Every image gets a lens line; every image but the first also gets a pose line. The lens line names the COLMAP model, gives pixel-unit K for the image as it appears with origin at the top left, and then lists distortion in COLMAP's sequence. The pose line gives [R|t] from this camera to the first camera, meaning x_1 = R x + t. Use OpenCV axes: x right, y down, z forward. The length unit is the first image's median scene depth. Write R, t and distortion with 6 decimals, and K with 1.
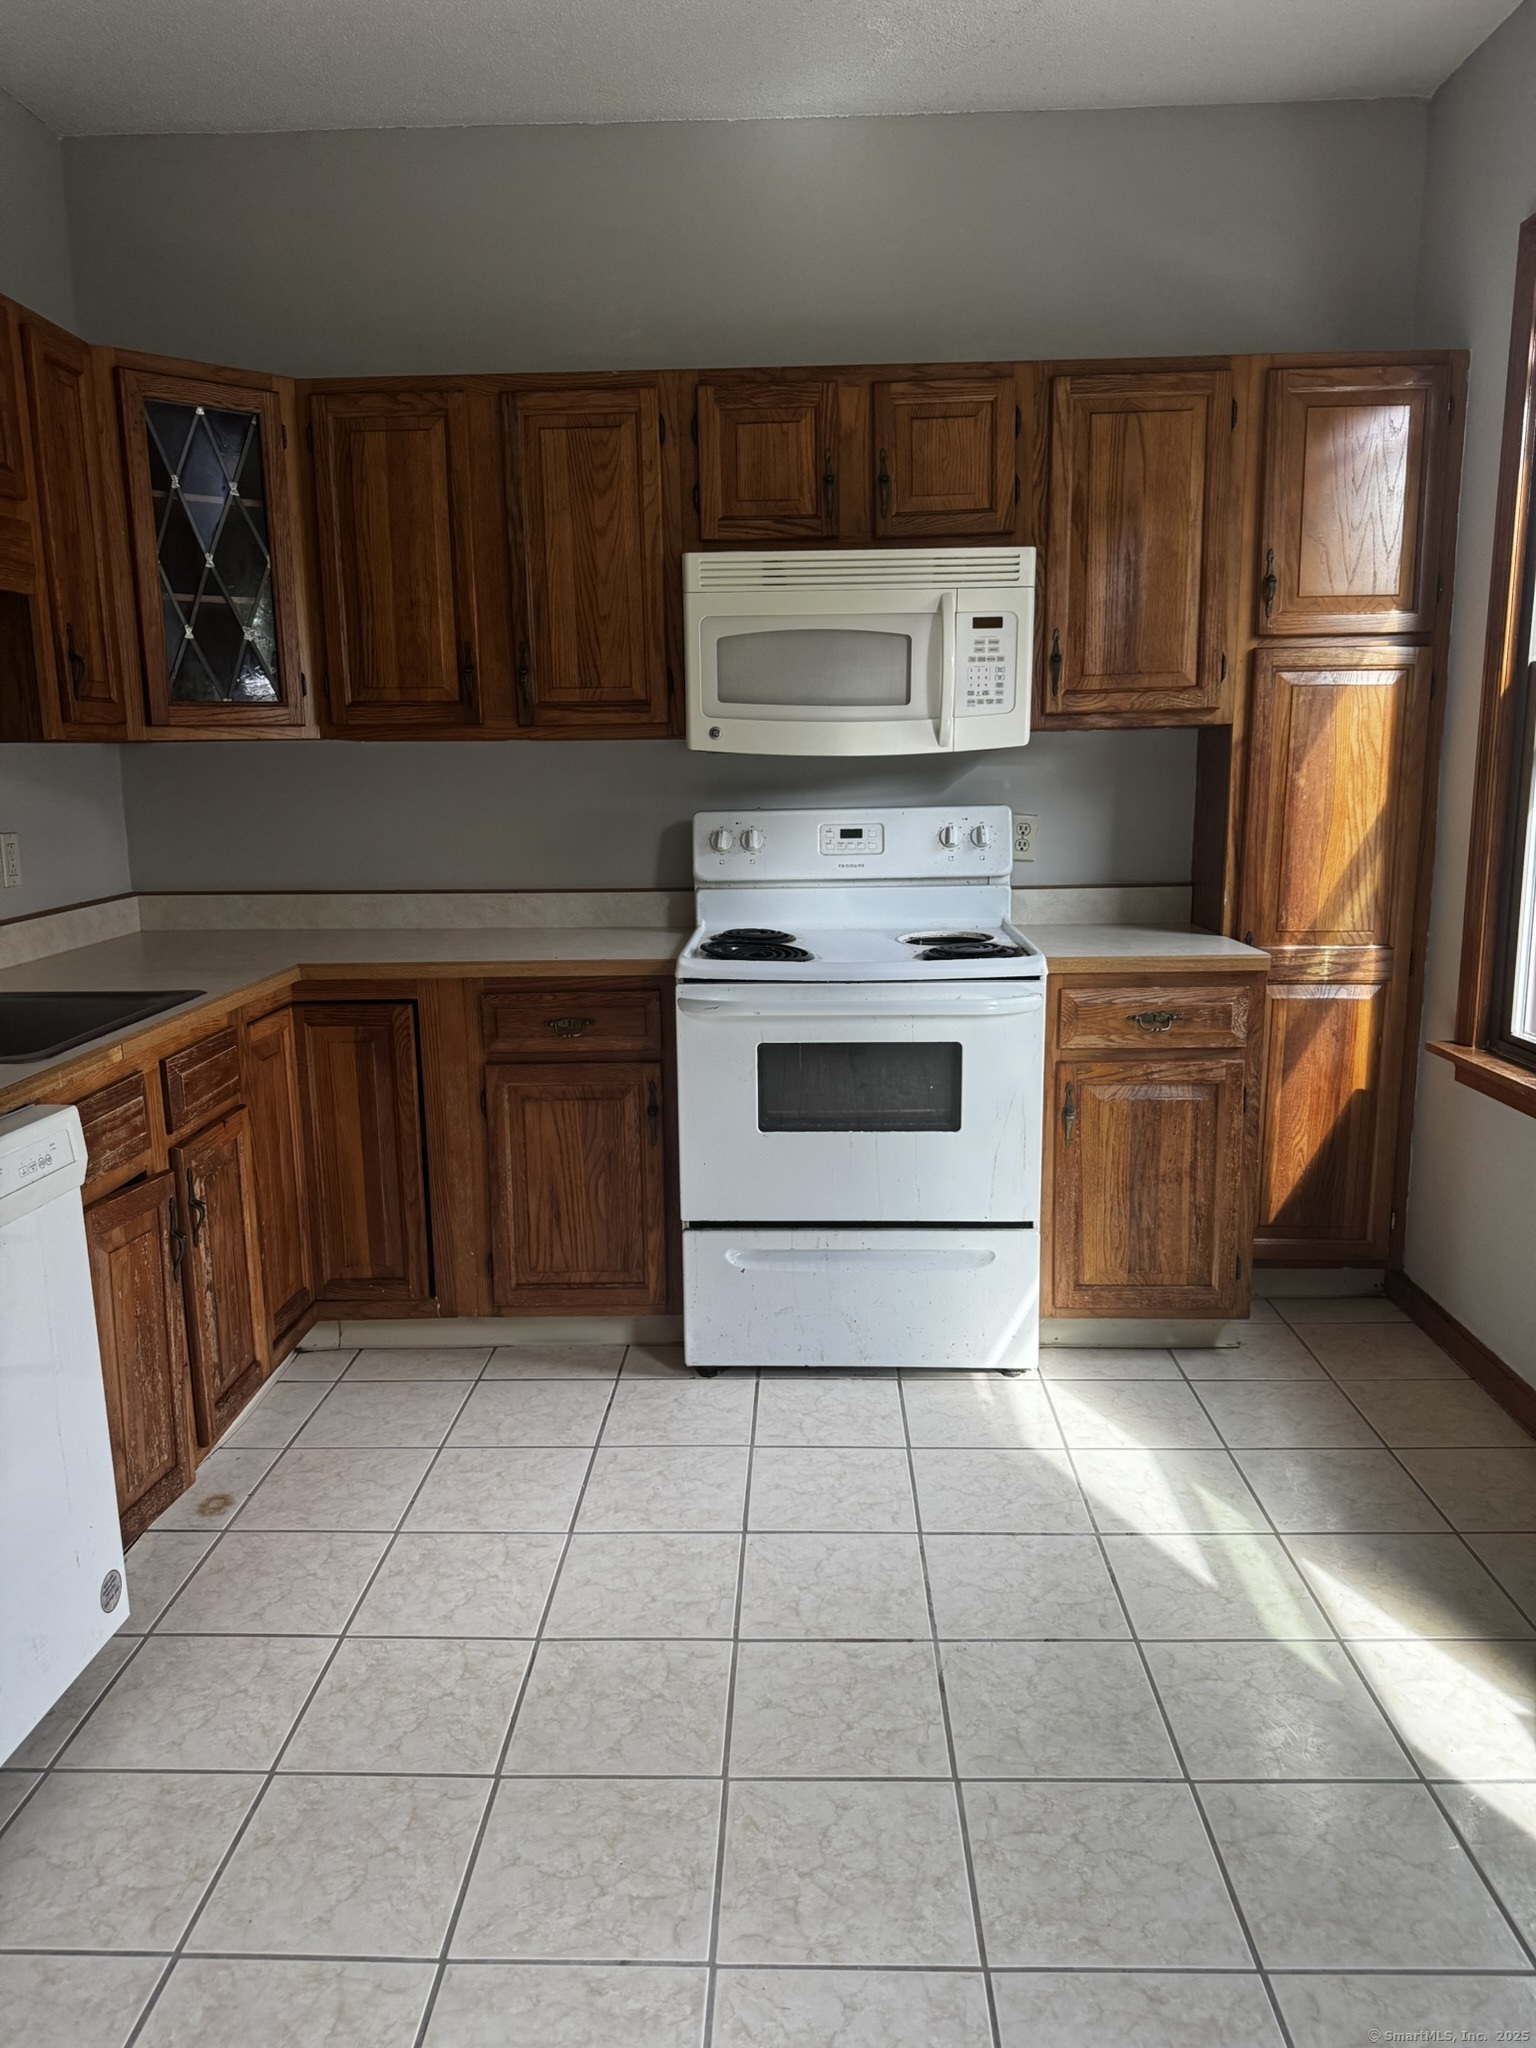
lens RADIAL K [[1453.7, 0, 770.2], [0, 1453.7, 1039.6], [0, 0, 1]] dist [0.044288, -0.049074]
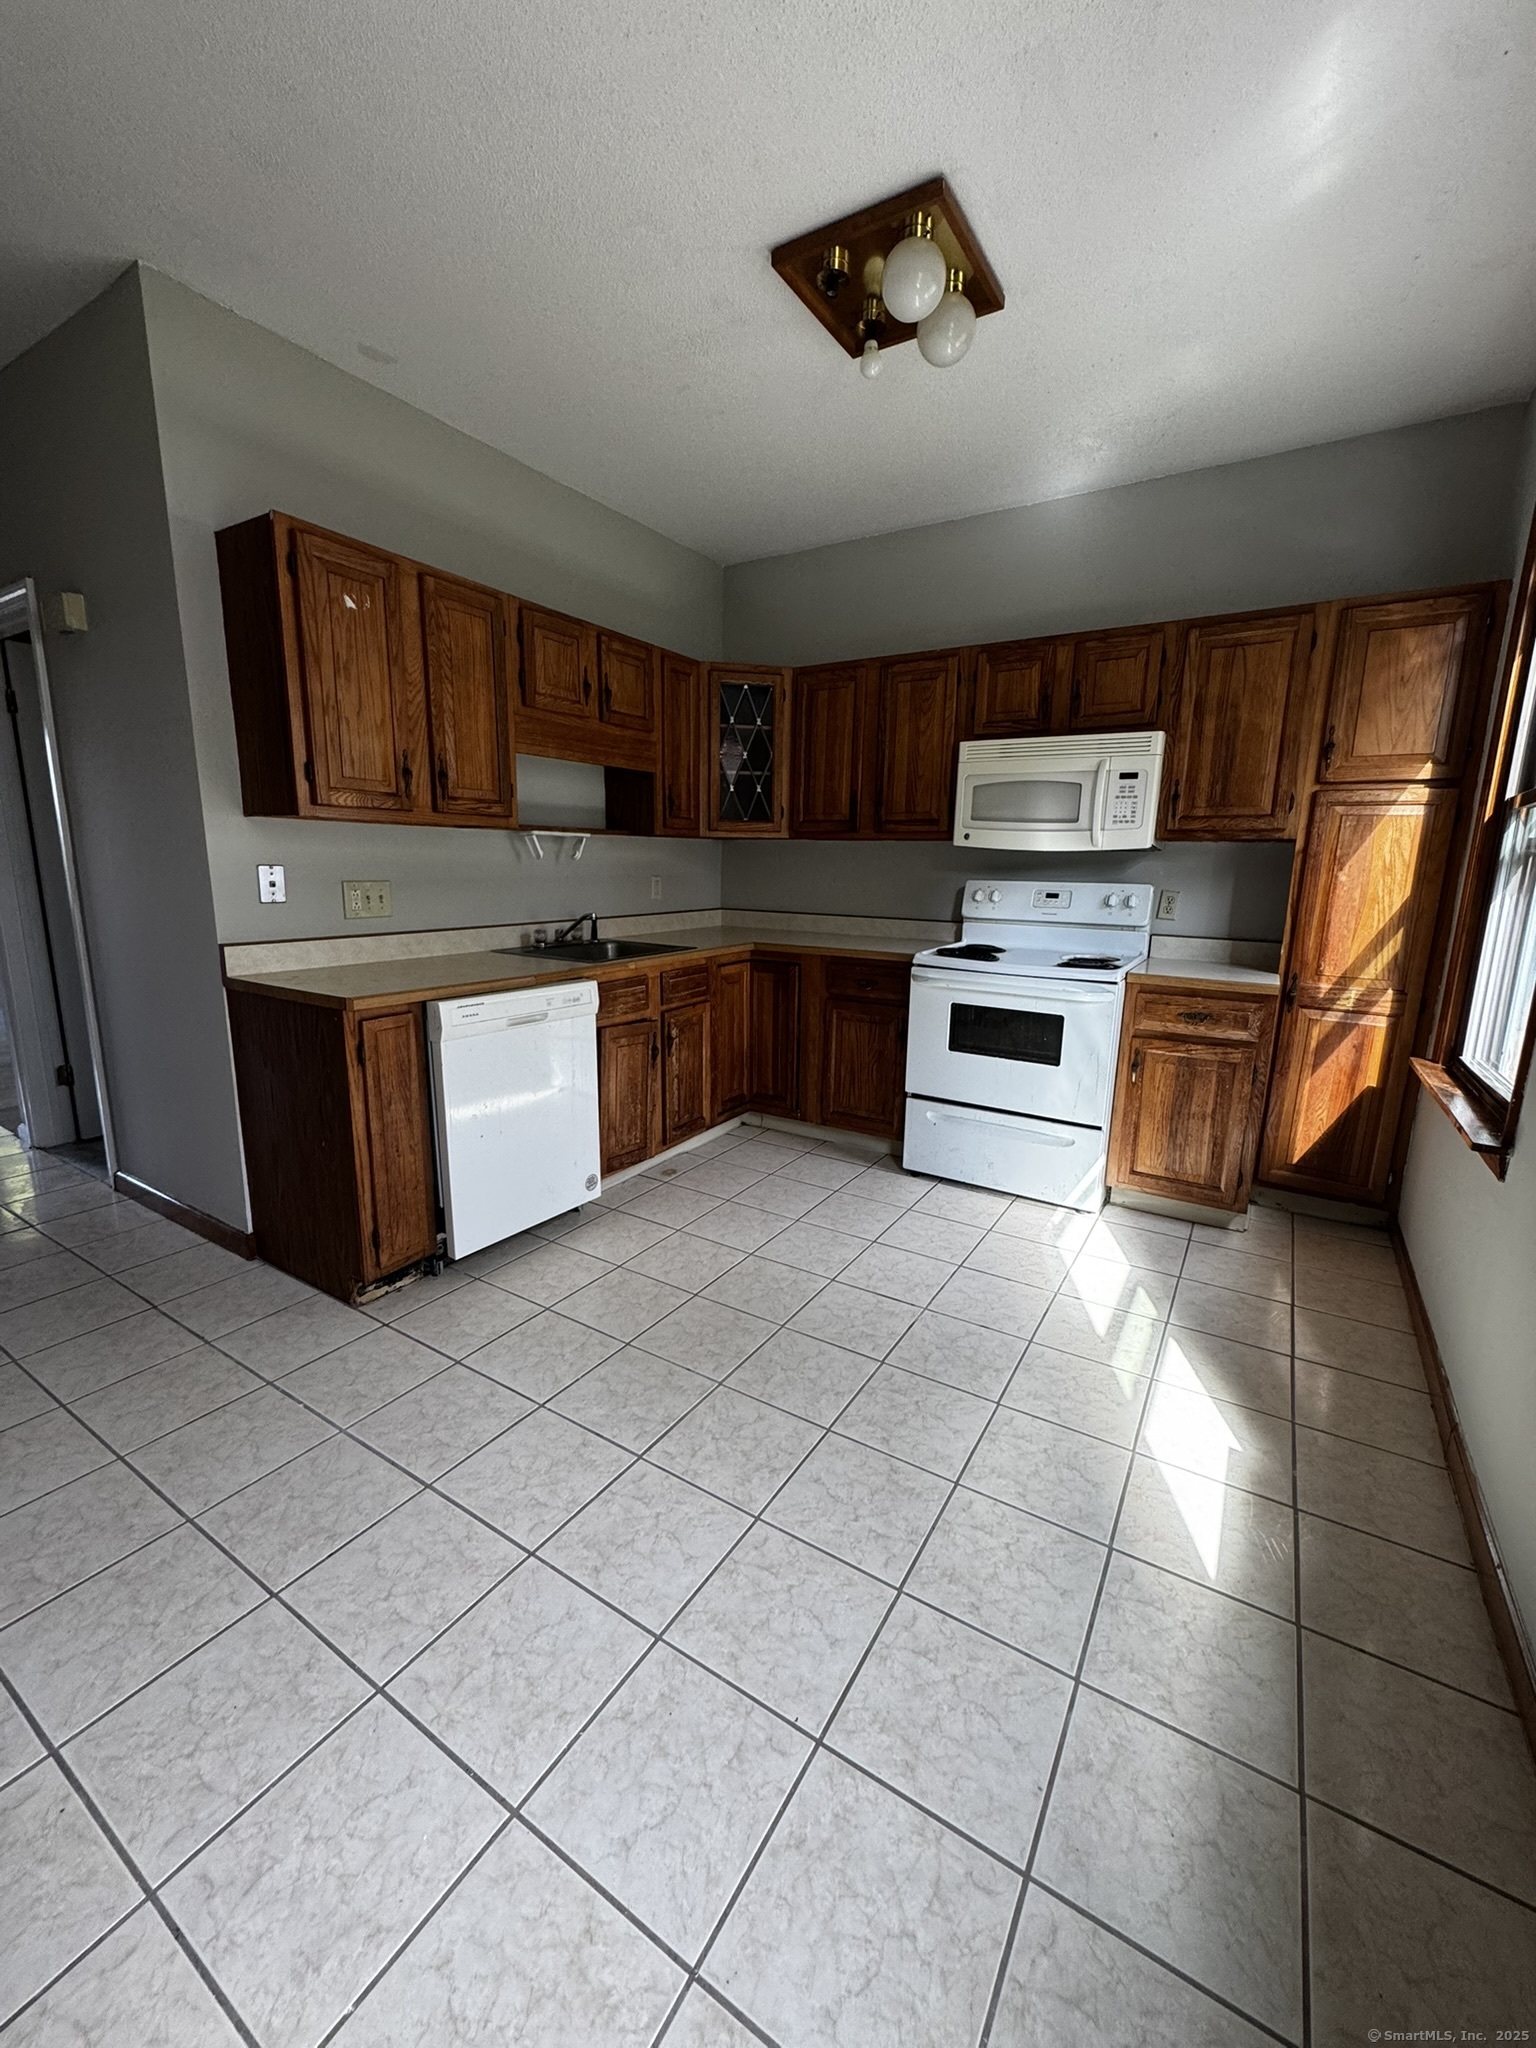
lens RADIAL K [[821.7, 0, 769.5], [0, 821.7, 1021.3], [0, 0, 1]] dist [-0.001815, 0.000505]
pose [[0.863068, 0.127670, -0.488686, 0.292423], [-0.126378, 0.991336, 0.035792, 0.017070], [0.489022, 0.030868, 0.871725, -0.033243]]
